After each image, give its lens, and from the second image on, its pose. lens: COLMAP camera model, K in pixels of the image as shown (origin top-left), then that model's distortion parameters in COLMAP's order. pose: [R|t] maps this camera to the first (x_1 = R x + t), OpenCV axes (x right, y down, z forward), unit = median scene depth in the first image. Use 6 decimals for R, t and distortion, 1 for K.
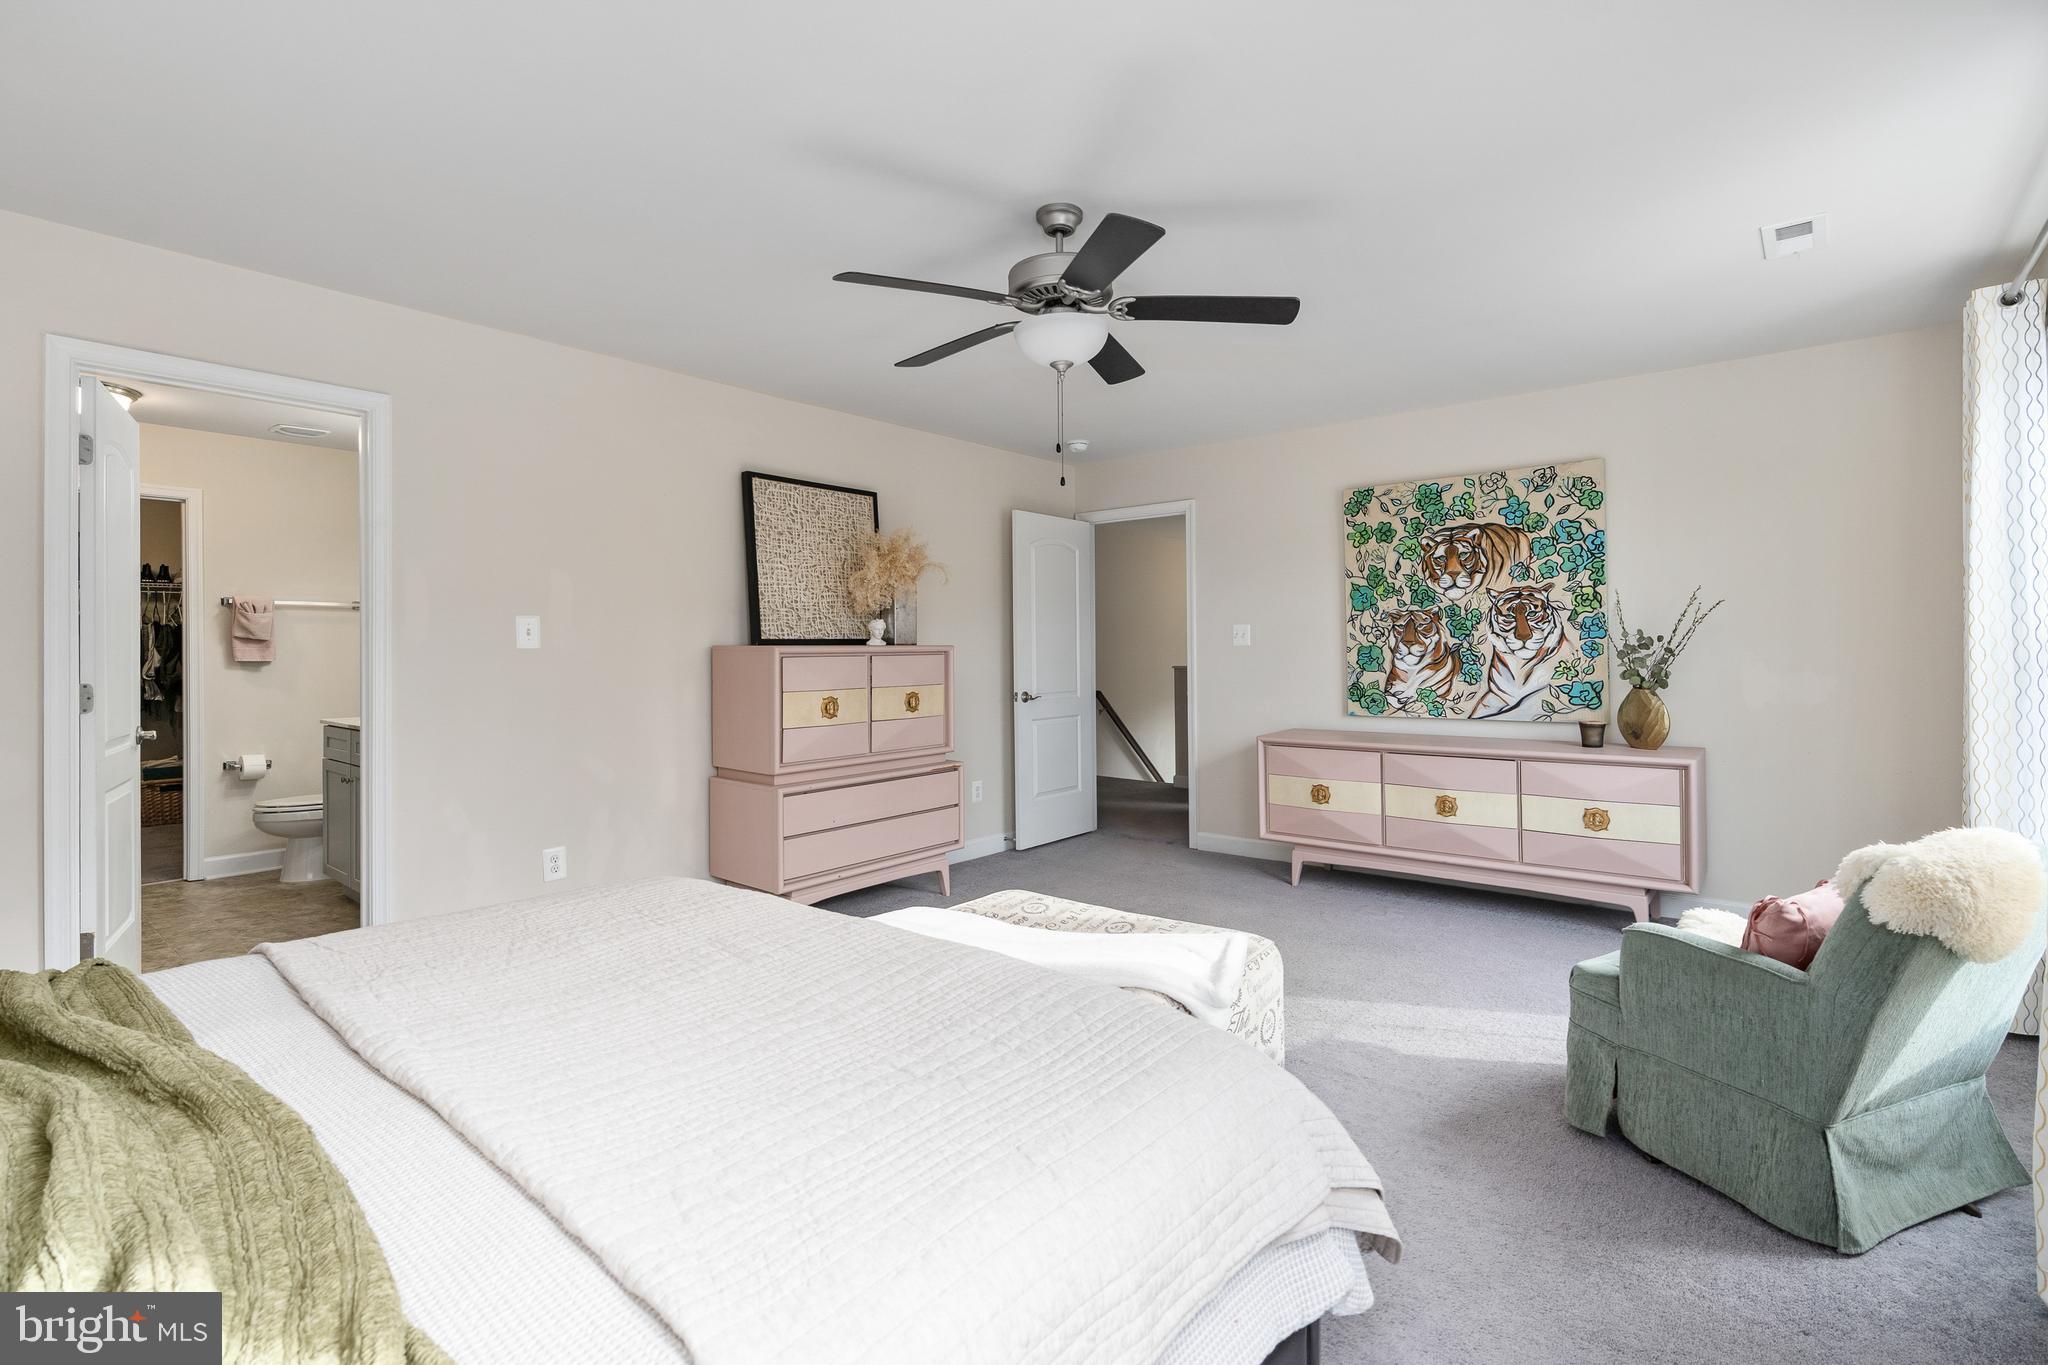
lens RADIAL K [[937.7, 0, 1020.1], [0, 937.7, 668.1], [0, 0, 1]] dist [-0.014301, 0.009769]
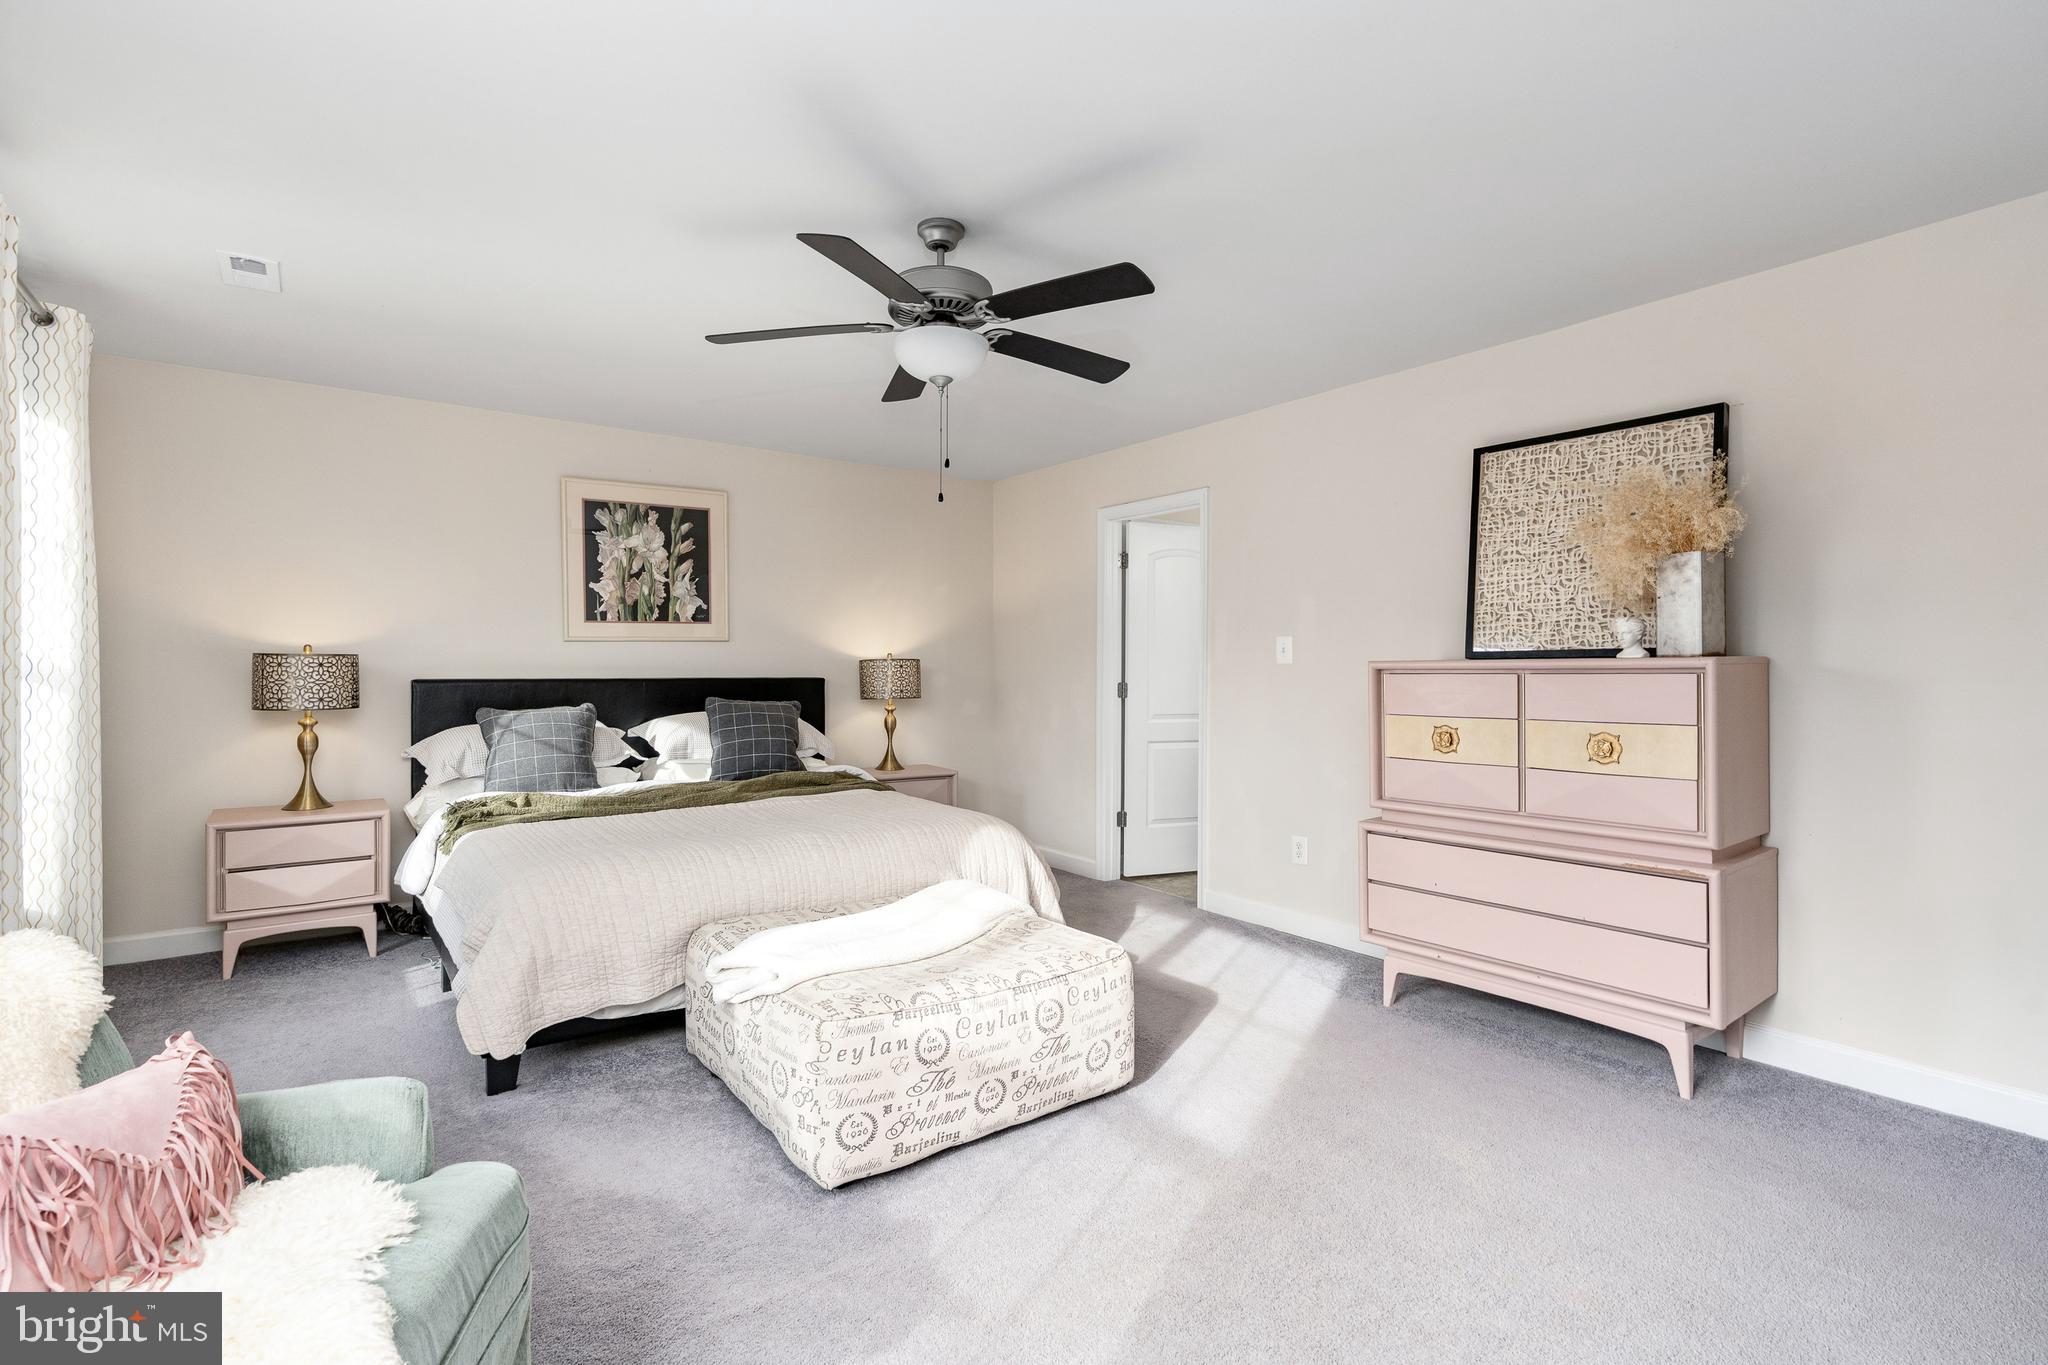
lens RADIAL K [[941.5, 0, 1029.5], [0, 941.5, 677.4], [0, 0, 1]] dist [-0.005212, 0.001670]
pose [[-0.203613, 0.022710, -0.978788, 0.614406], [-0.007298, 0.999668, 0.024713, -0.026150], [0.979024, 0.012175, -0.203380, 0.792608]]
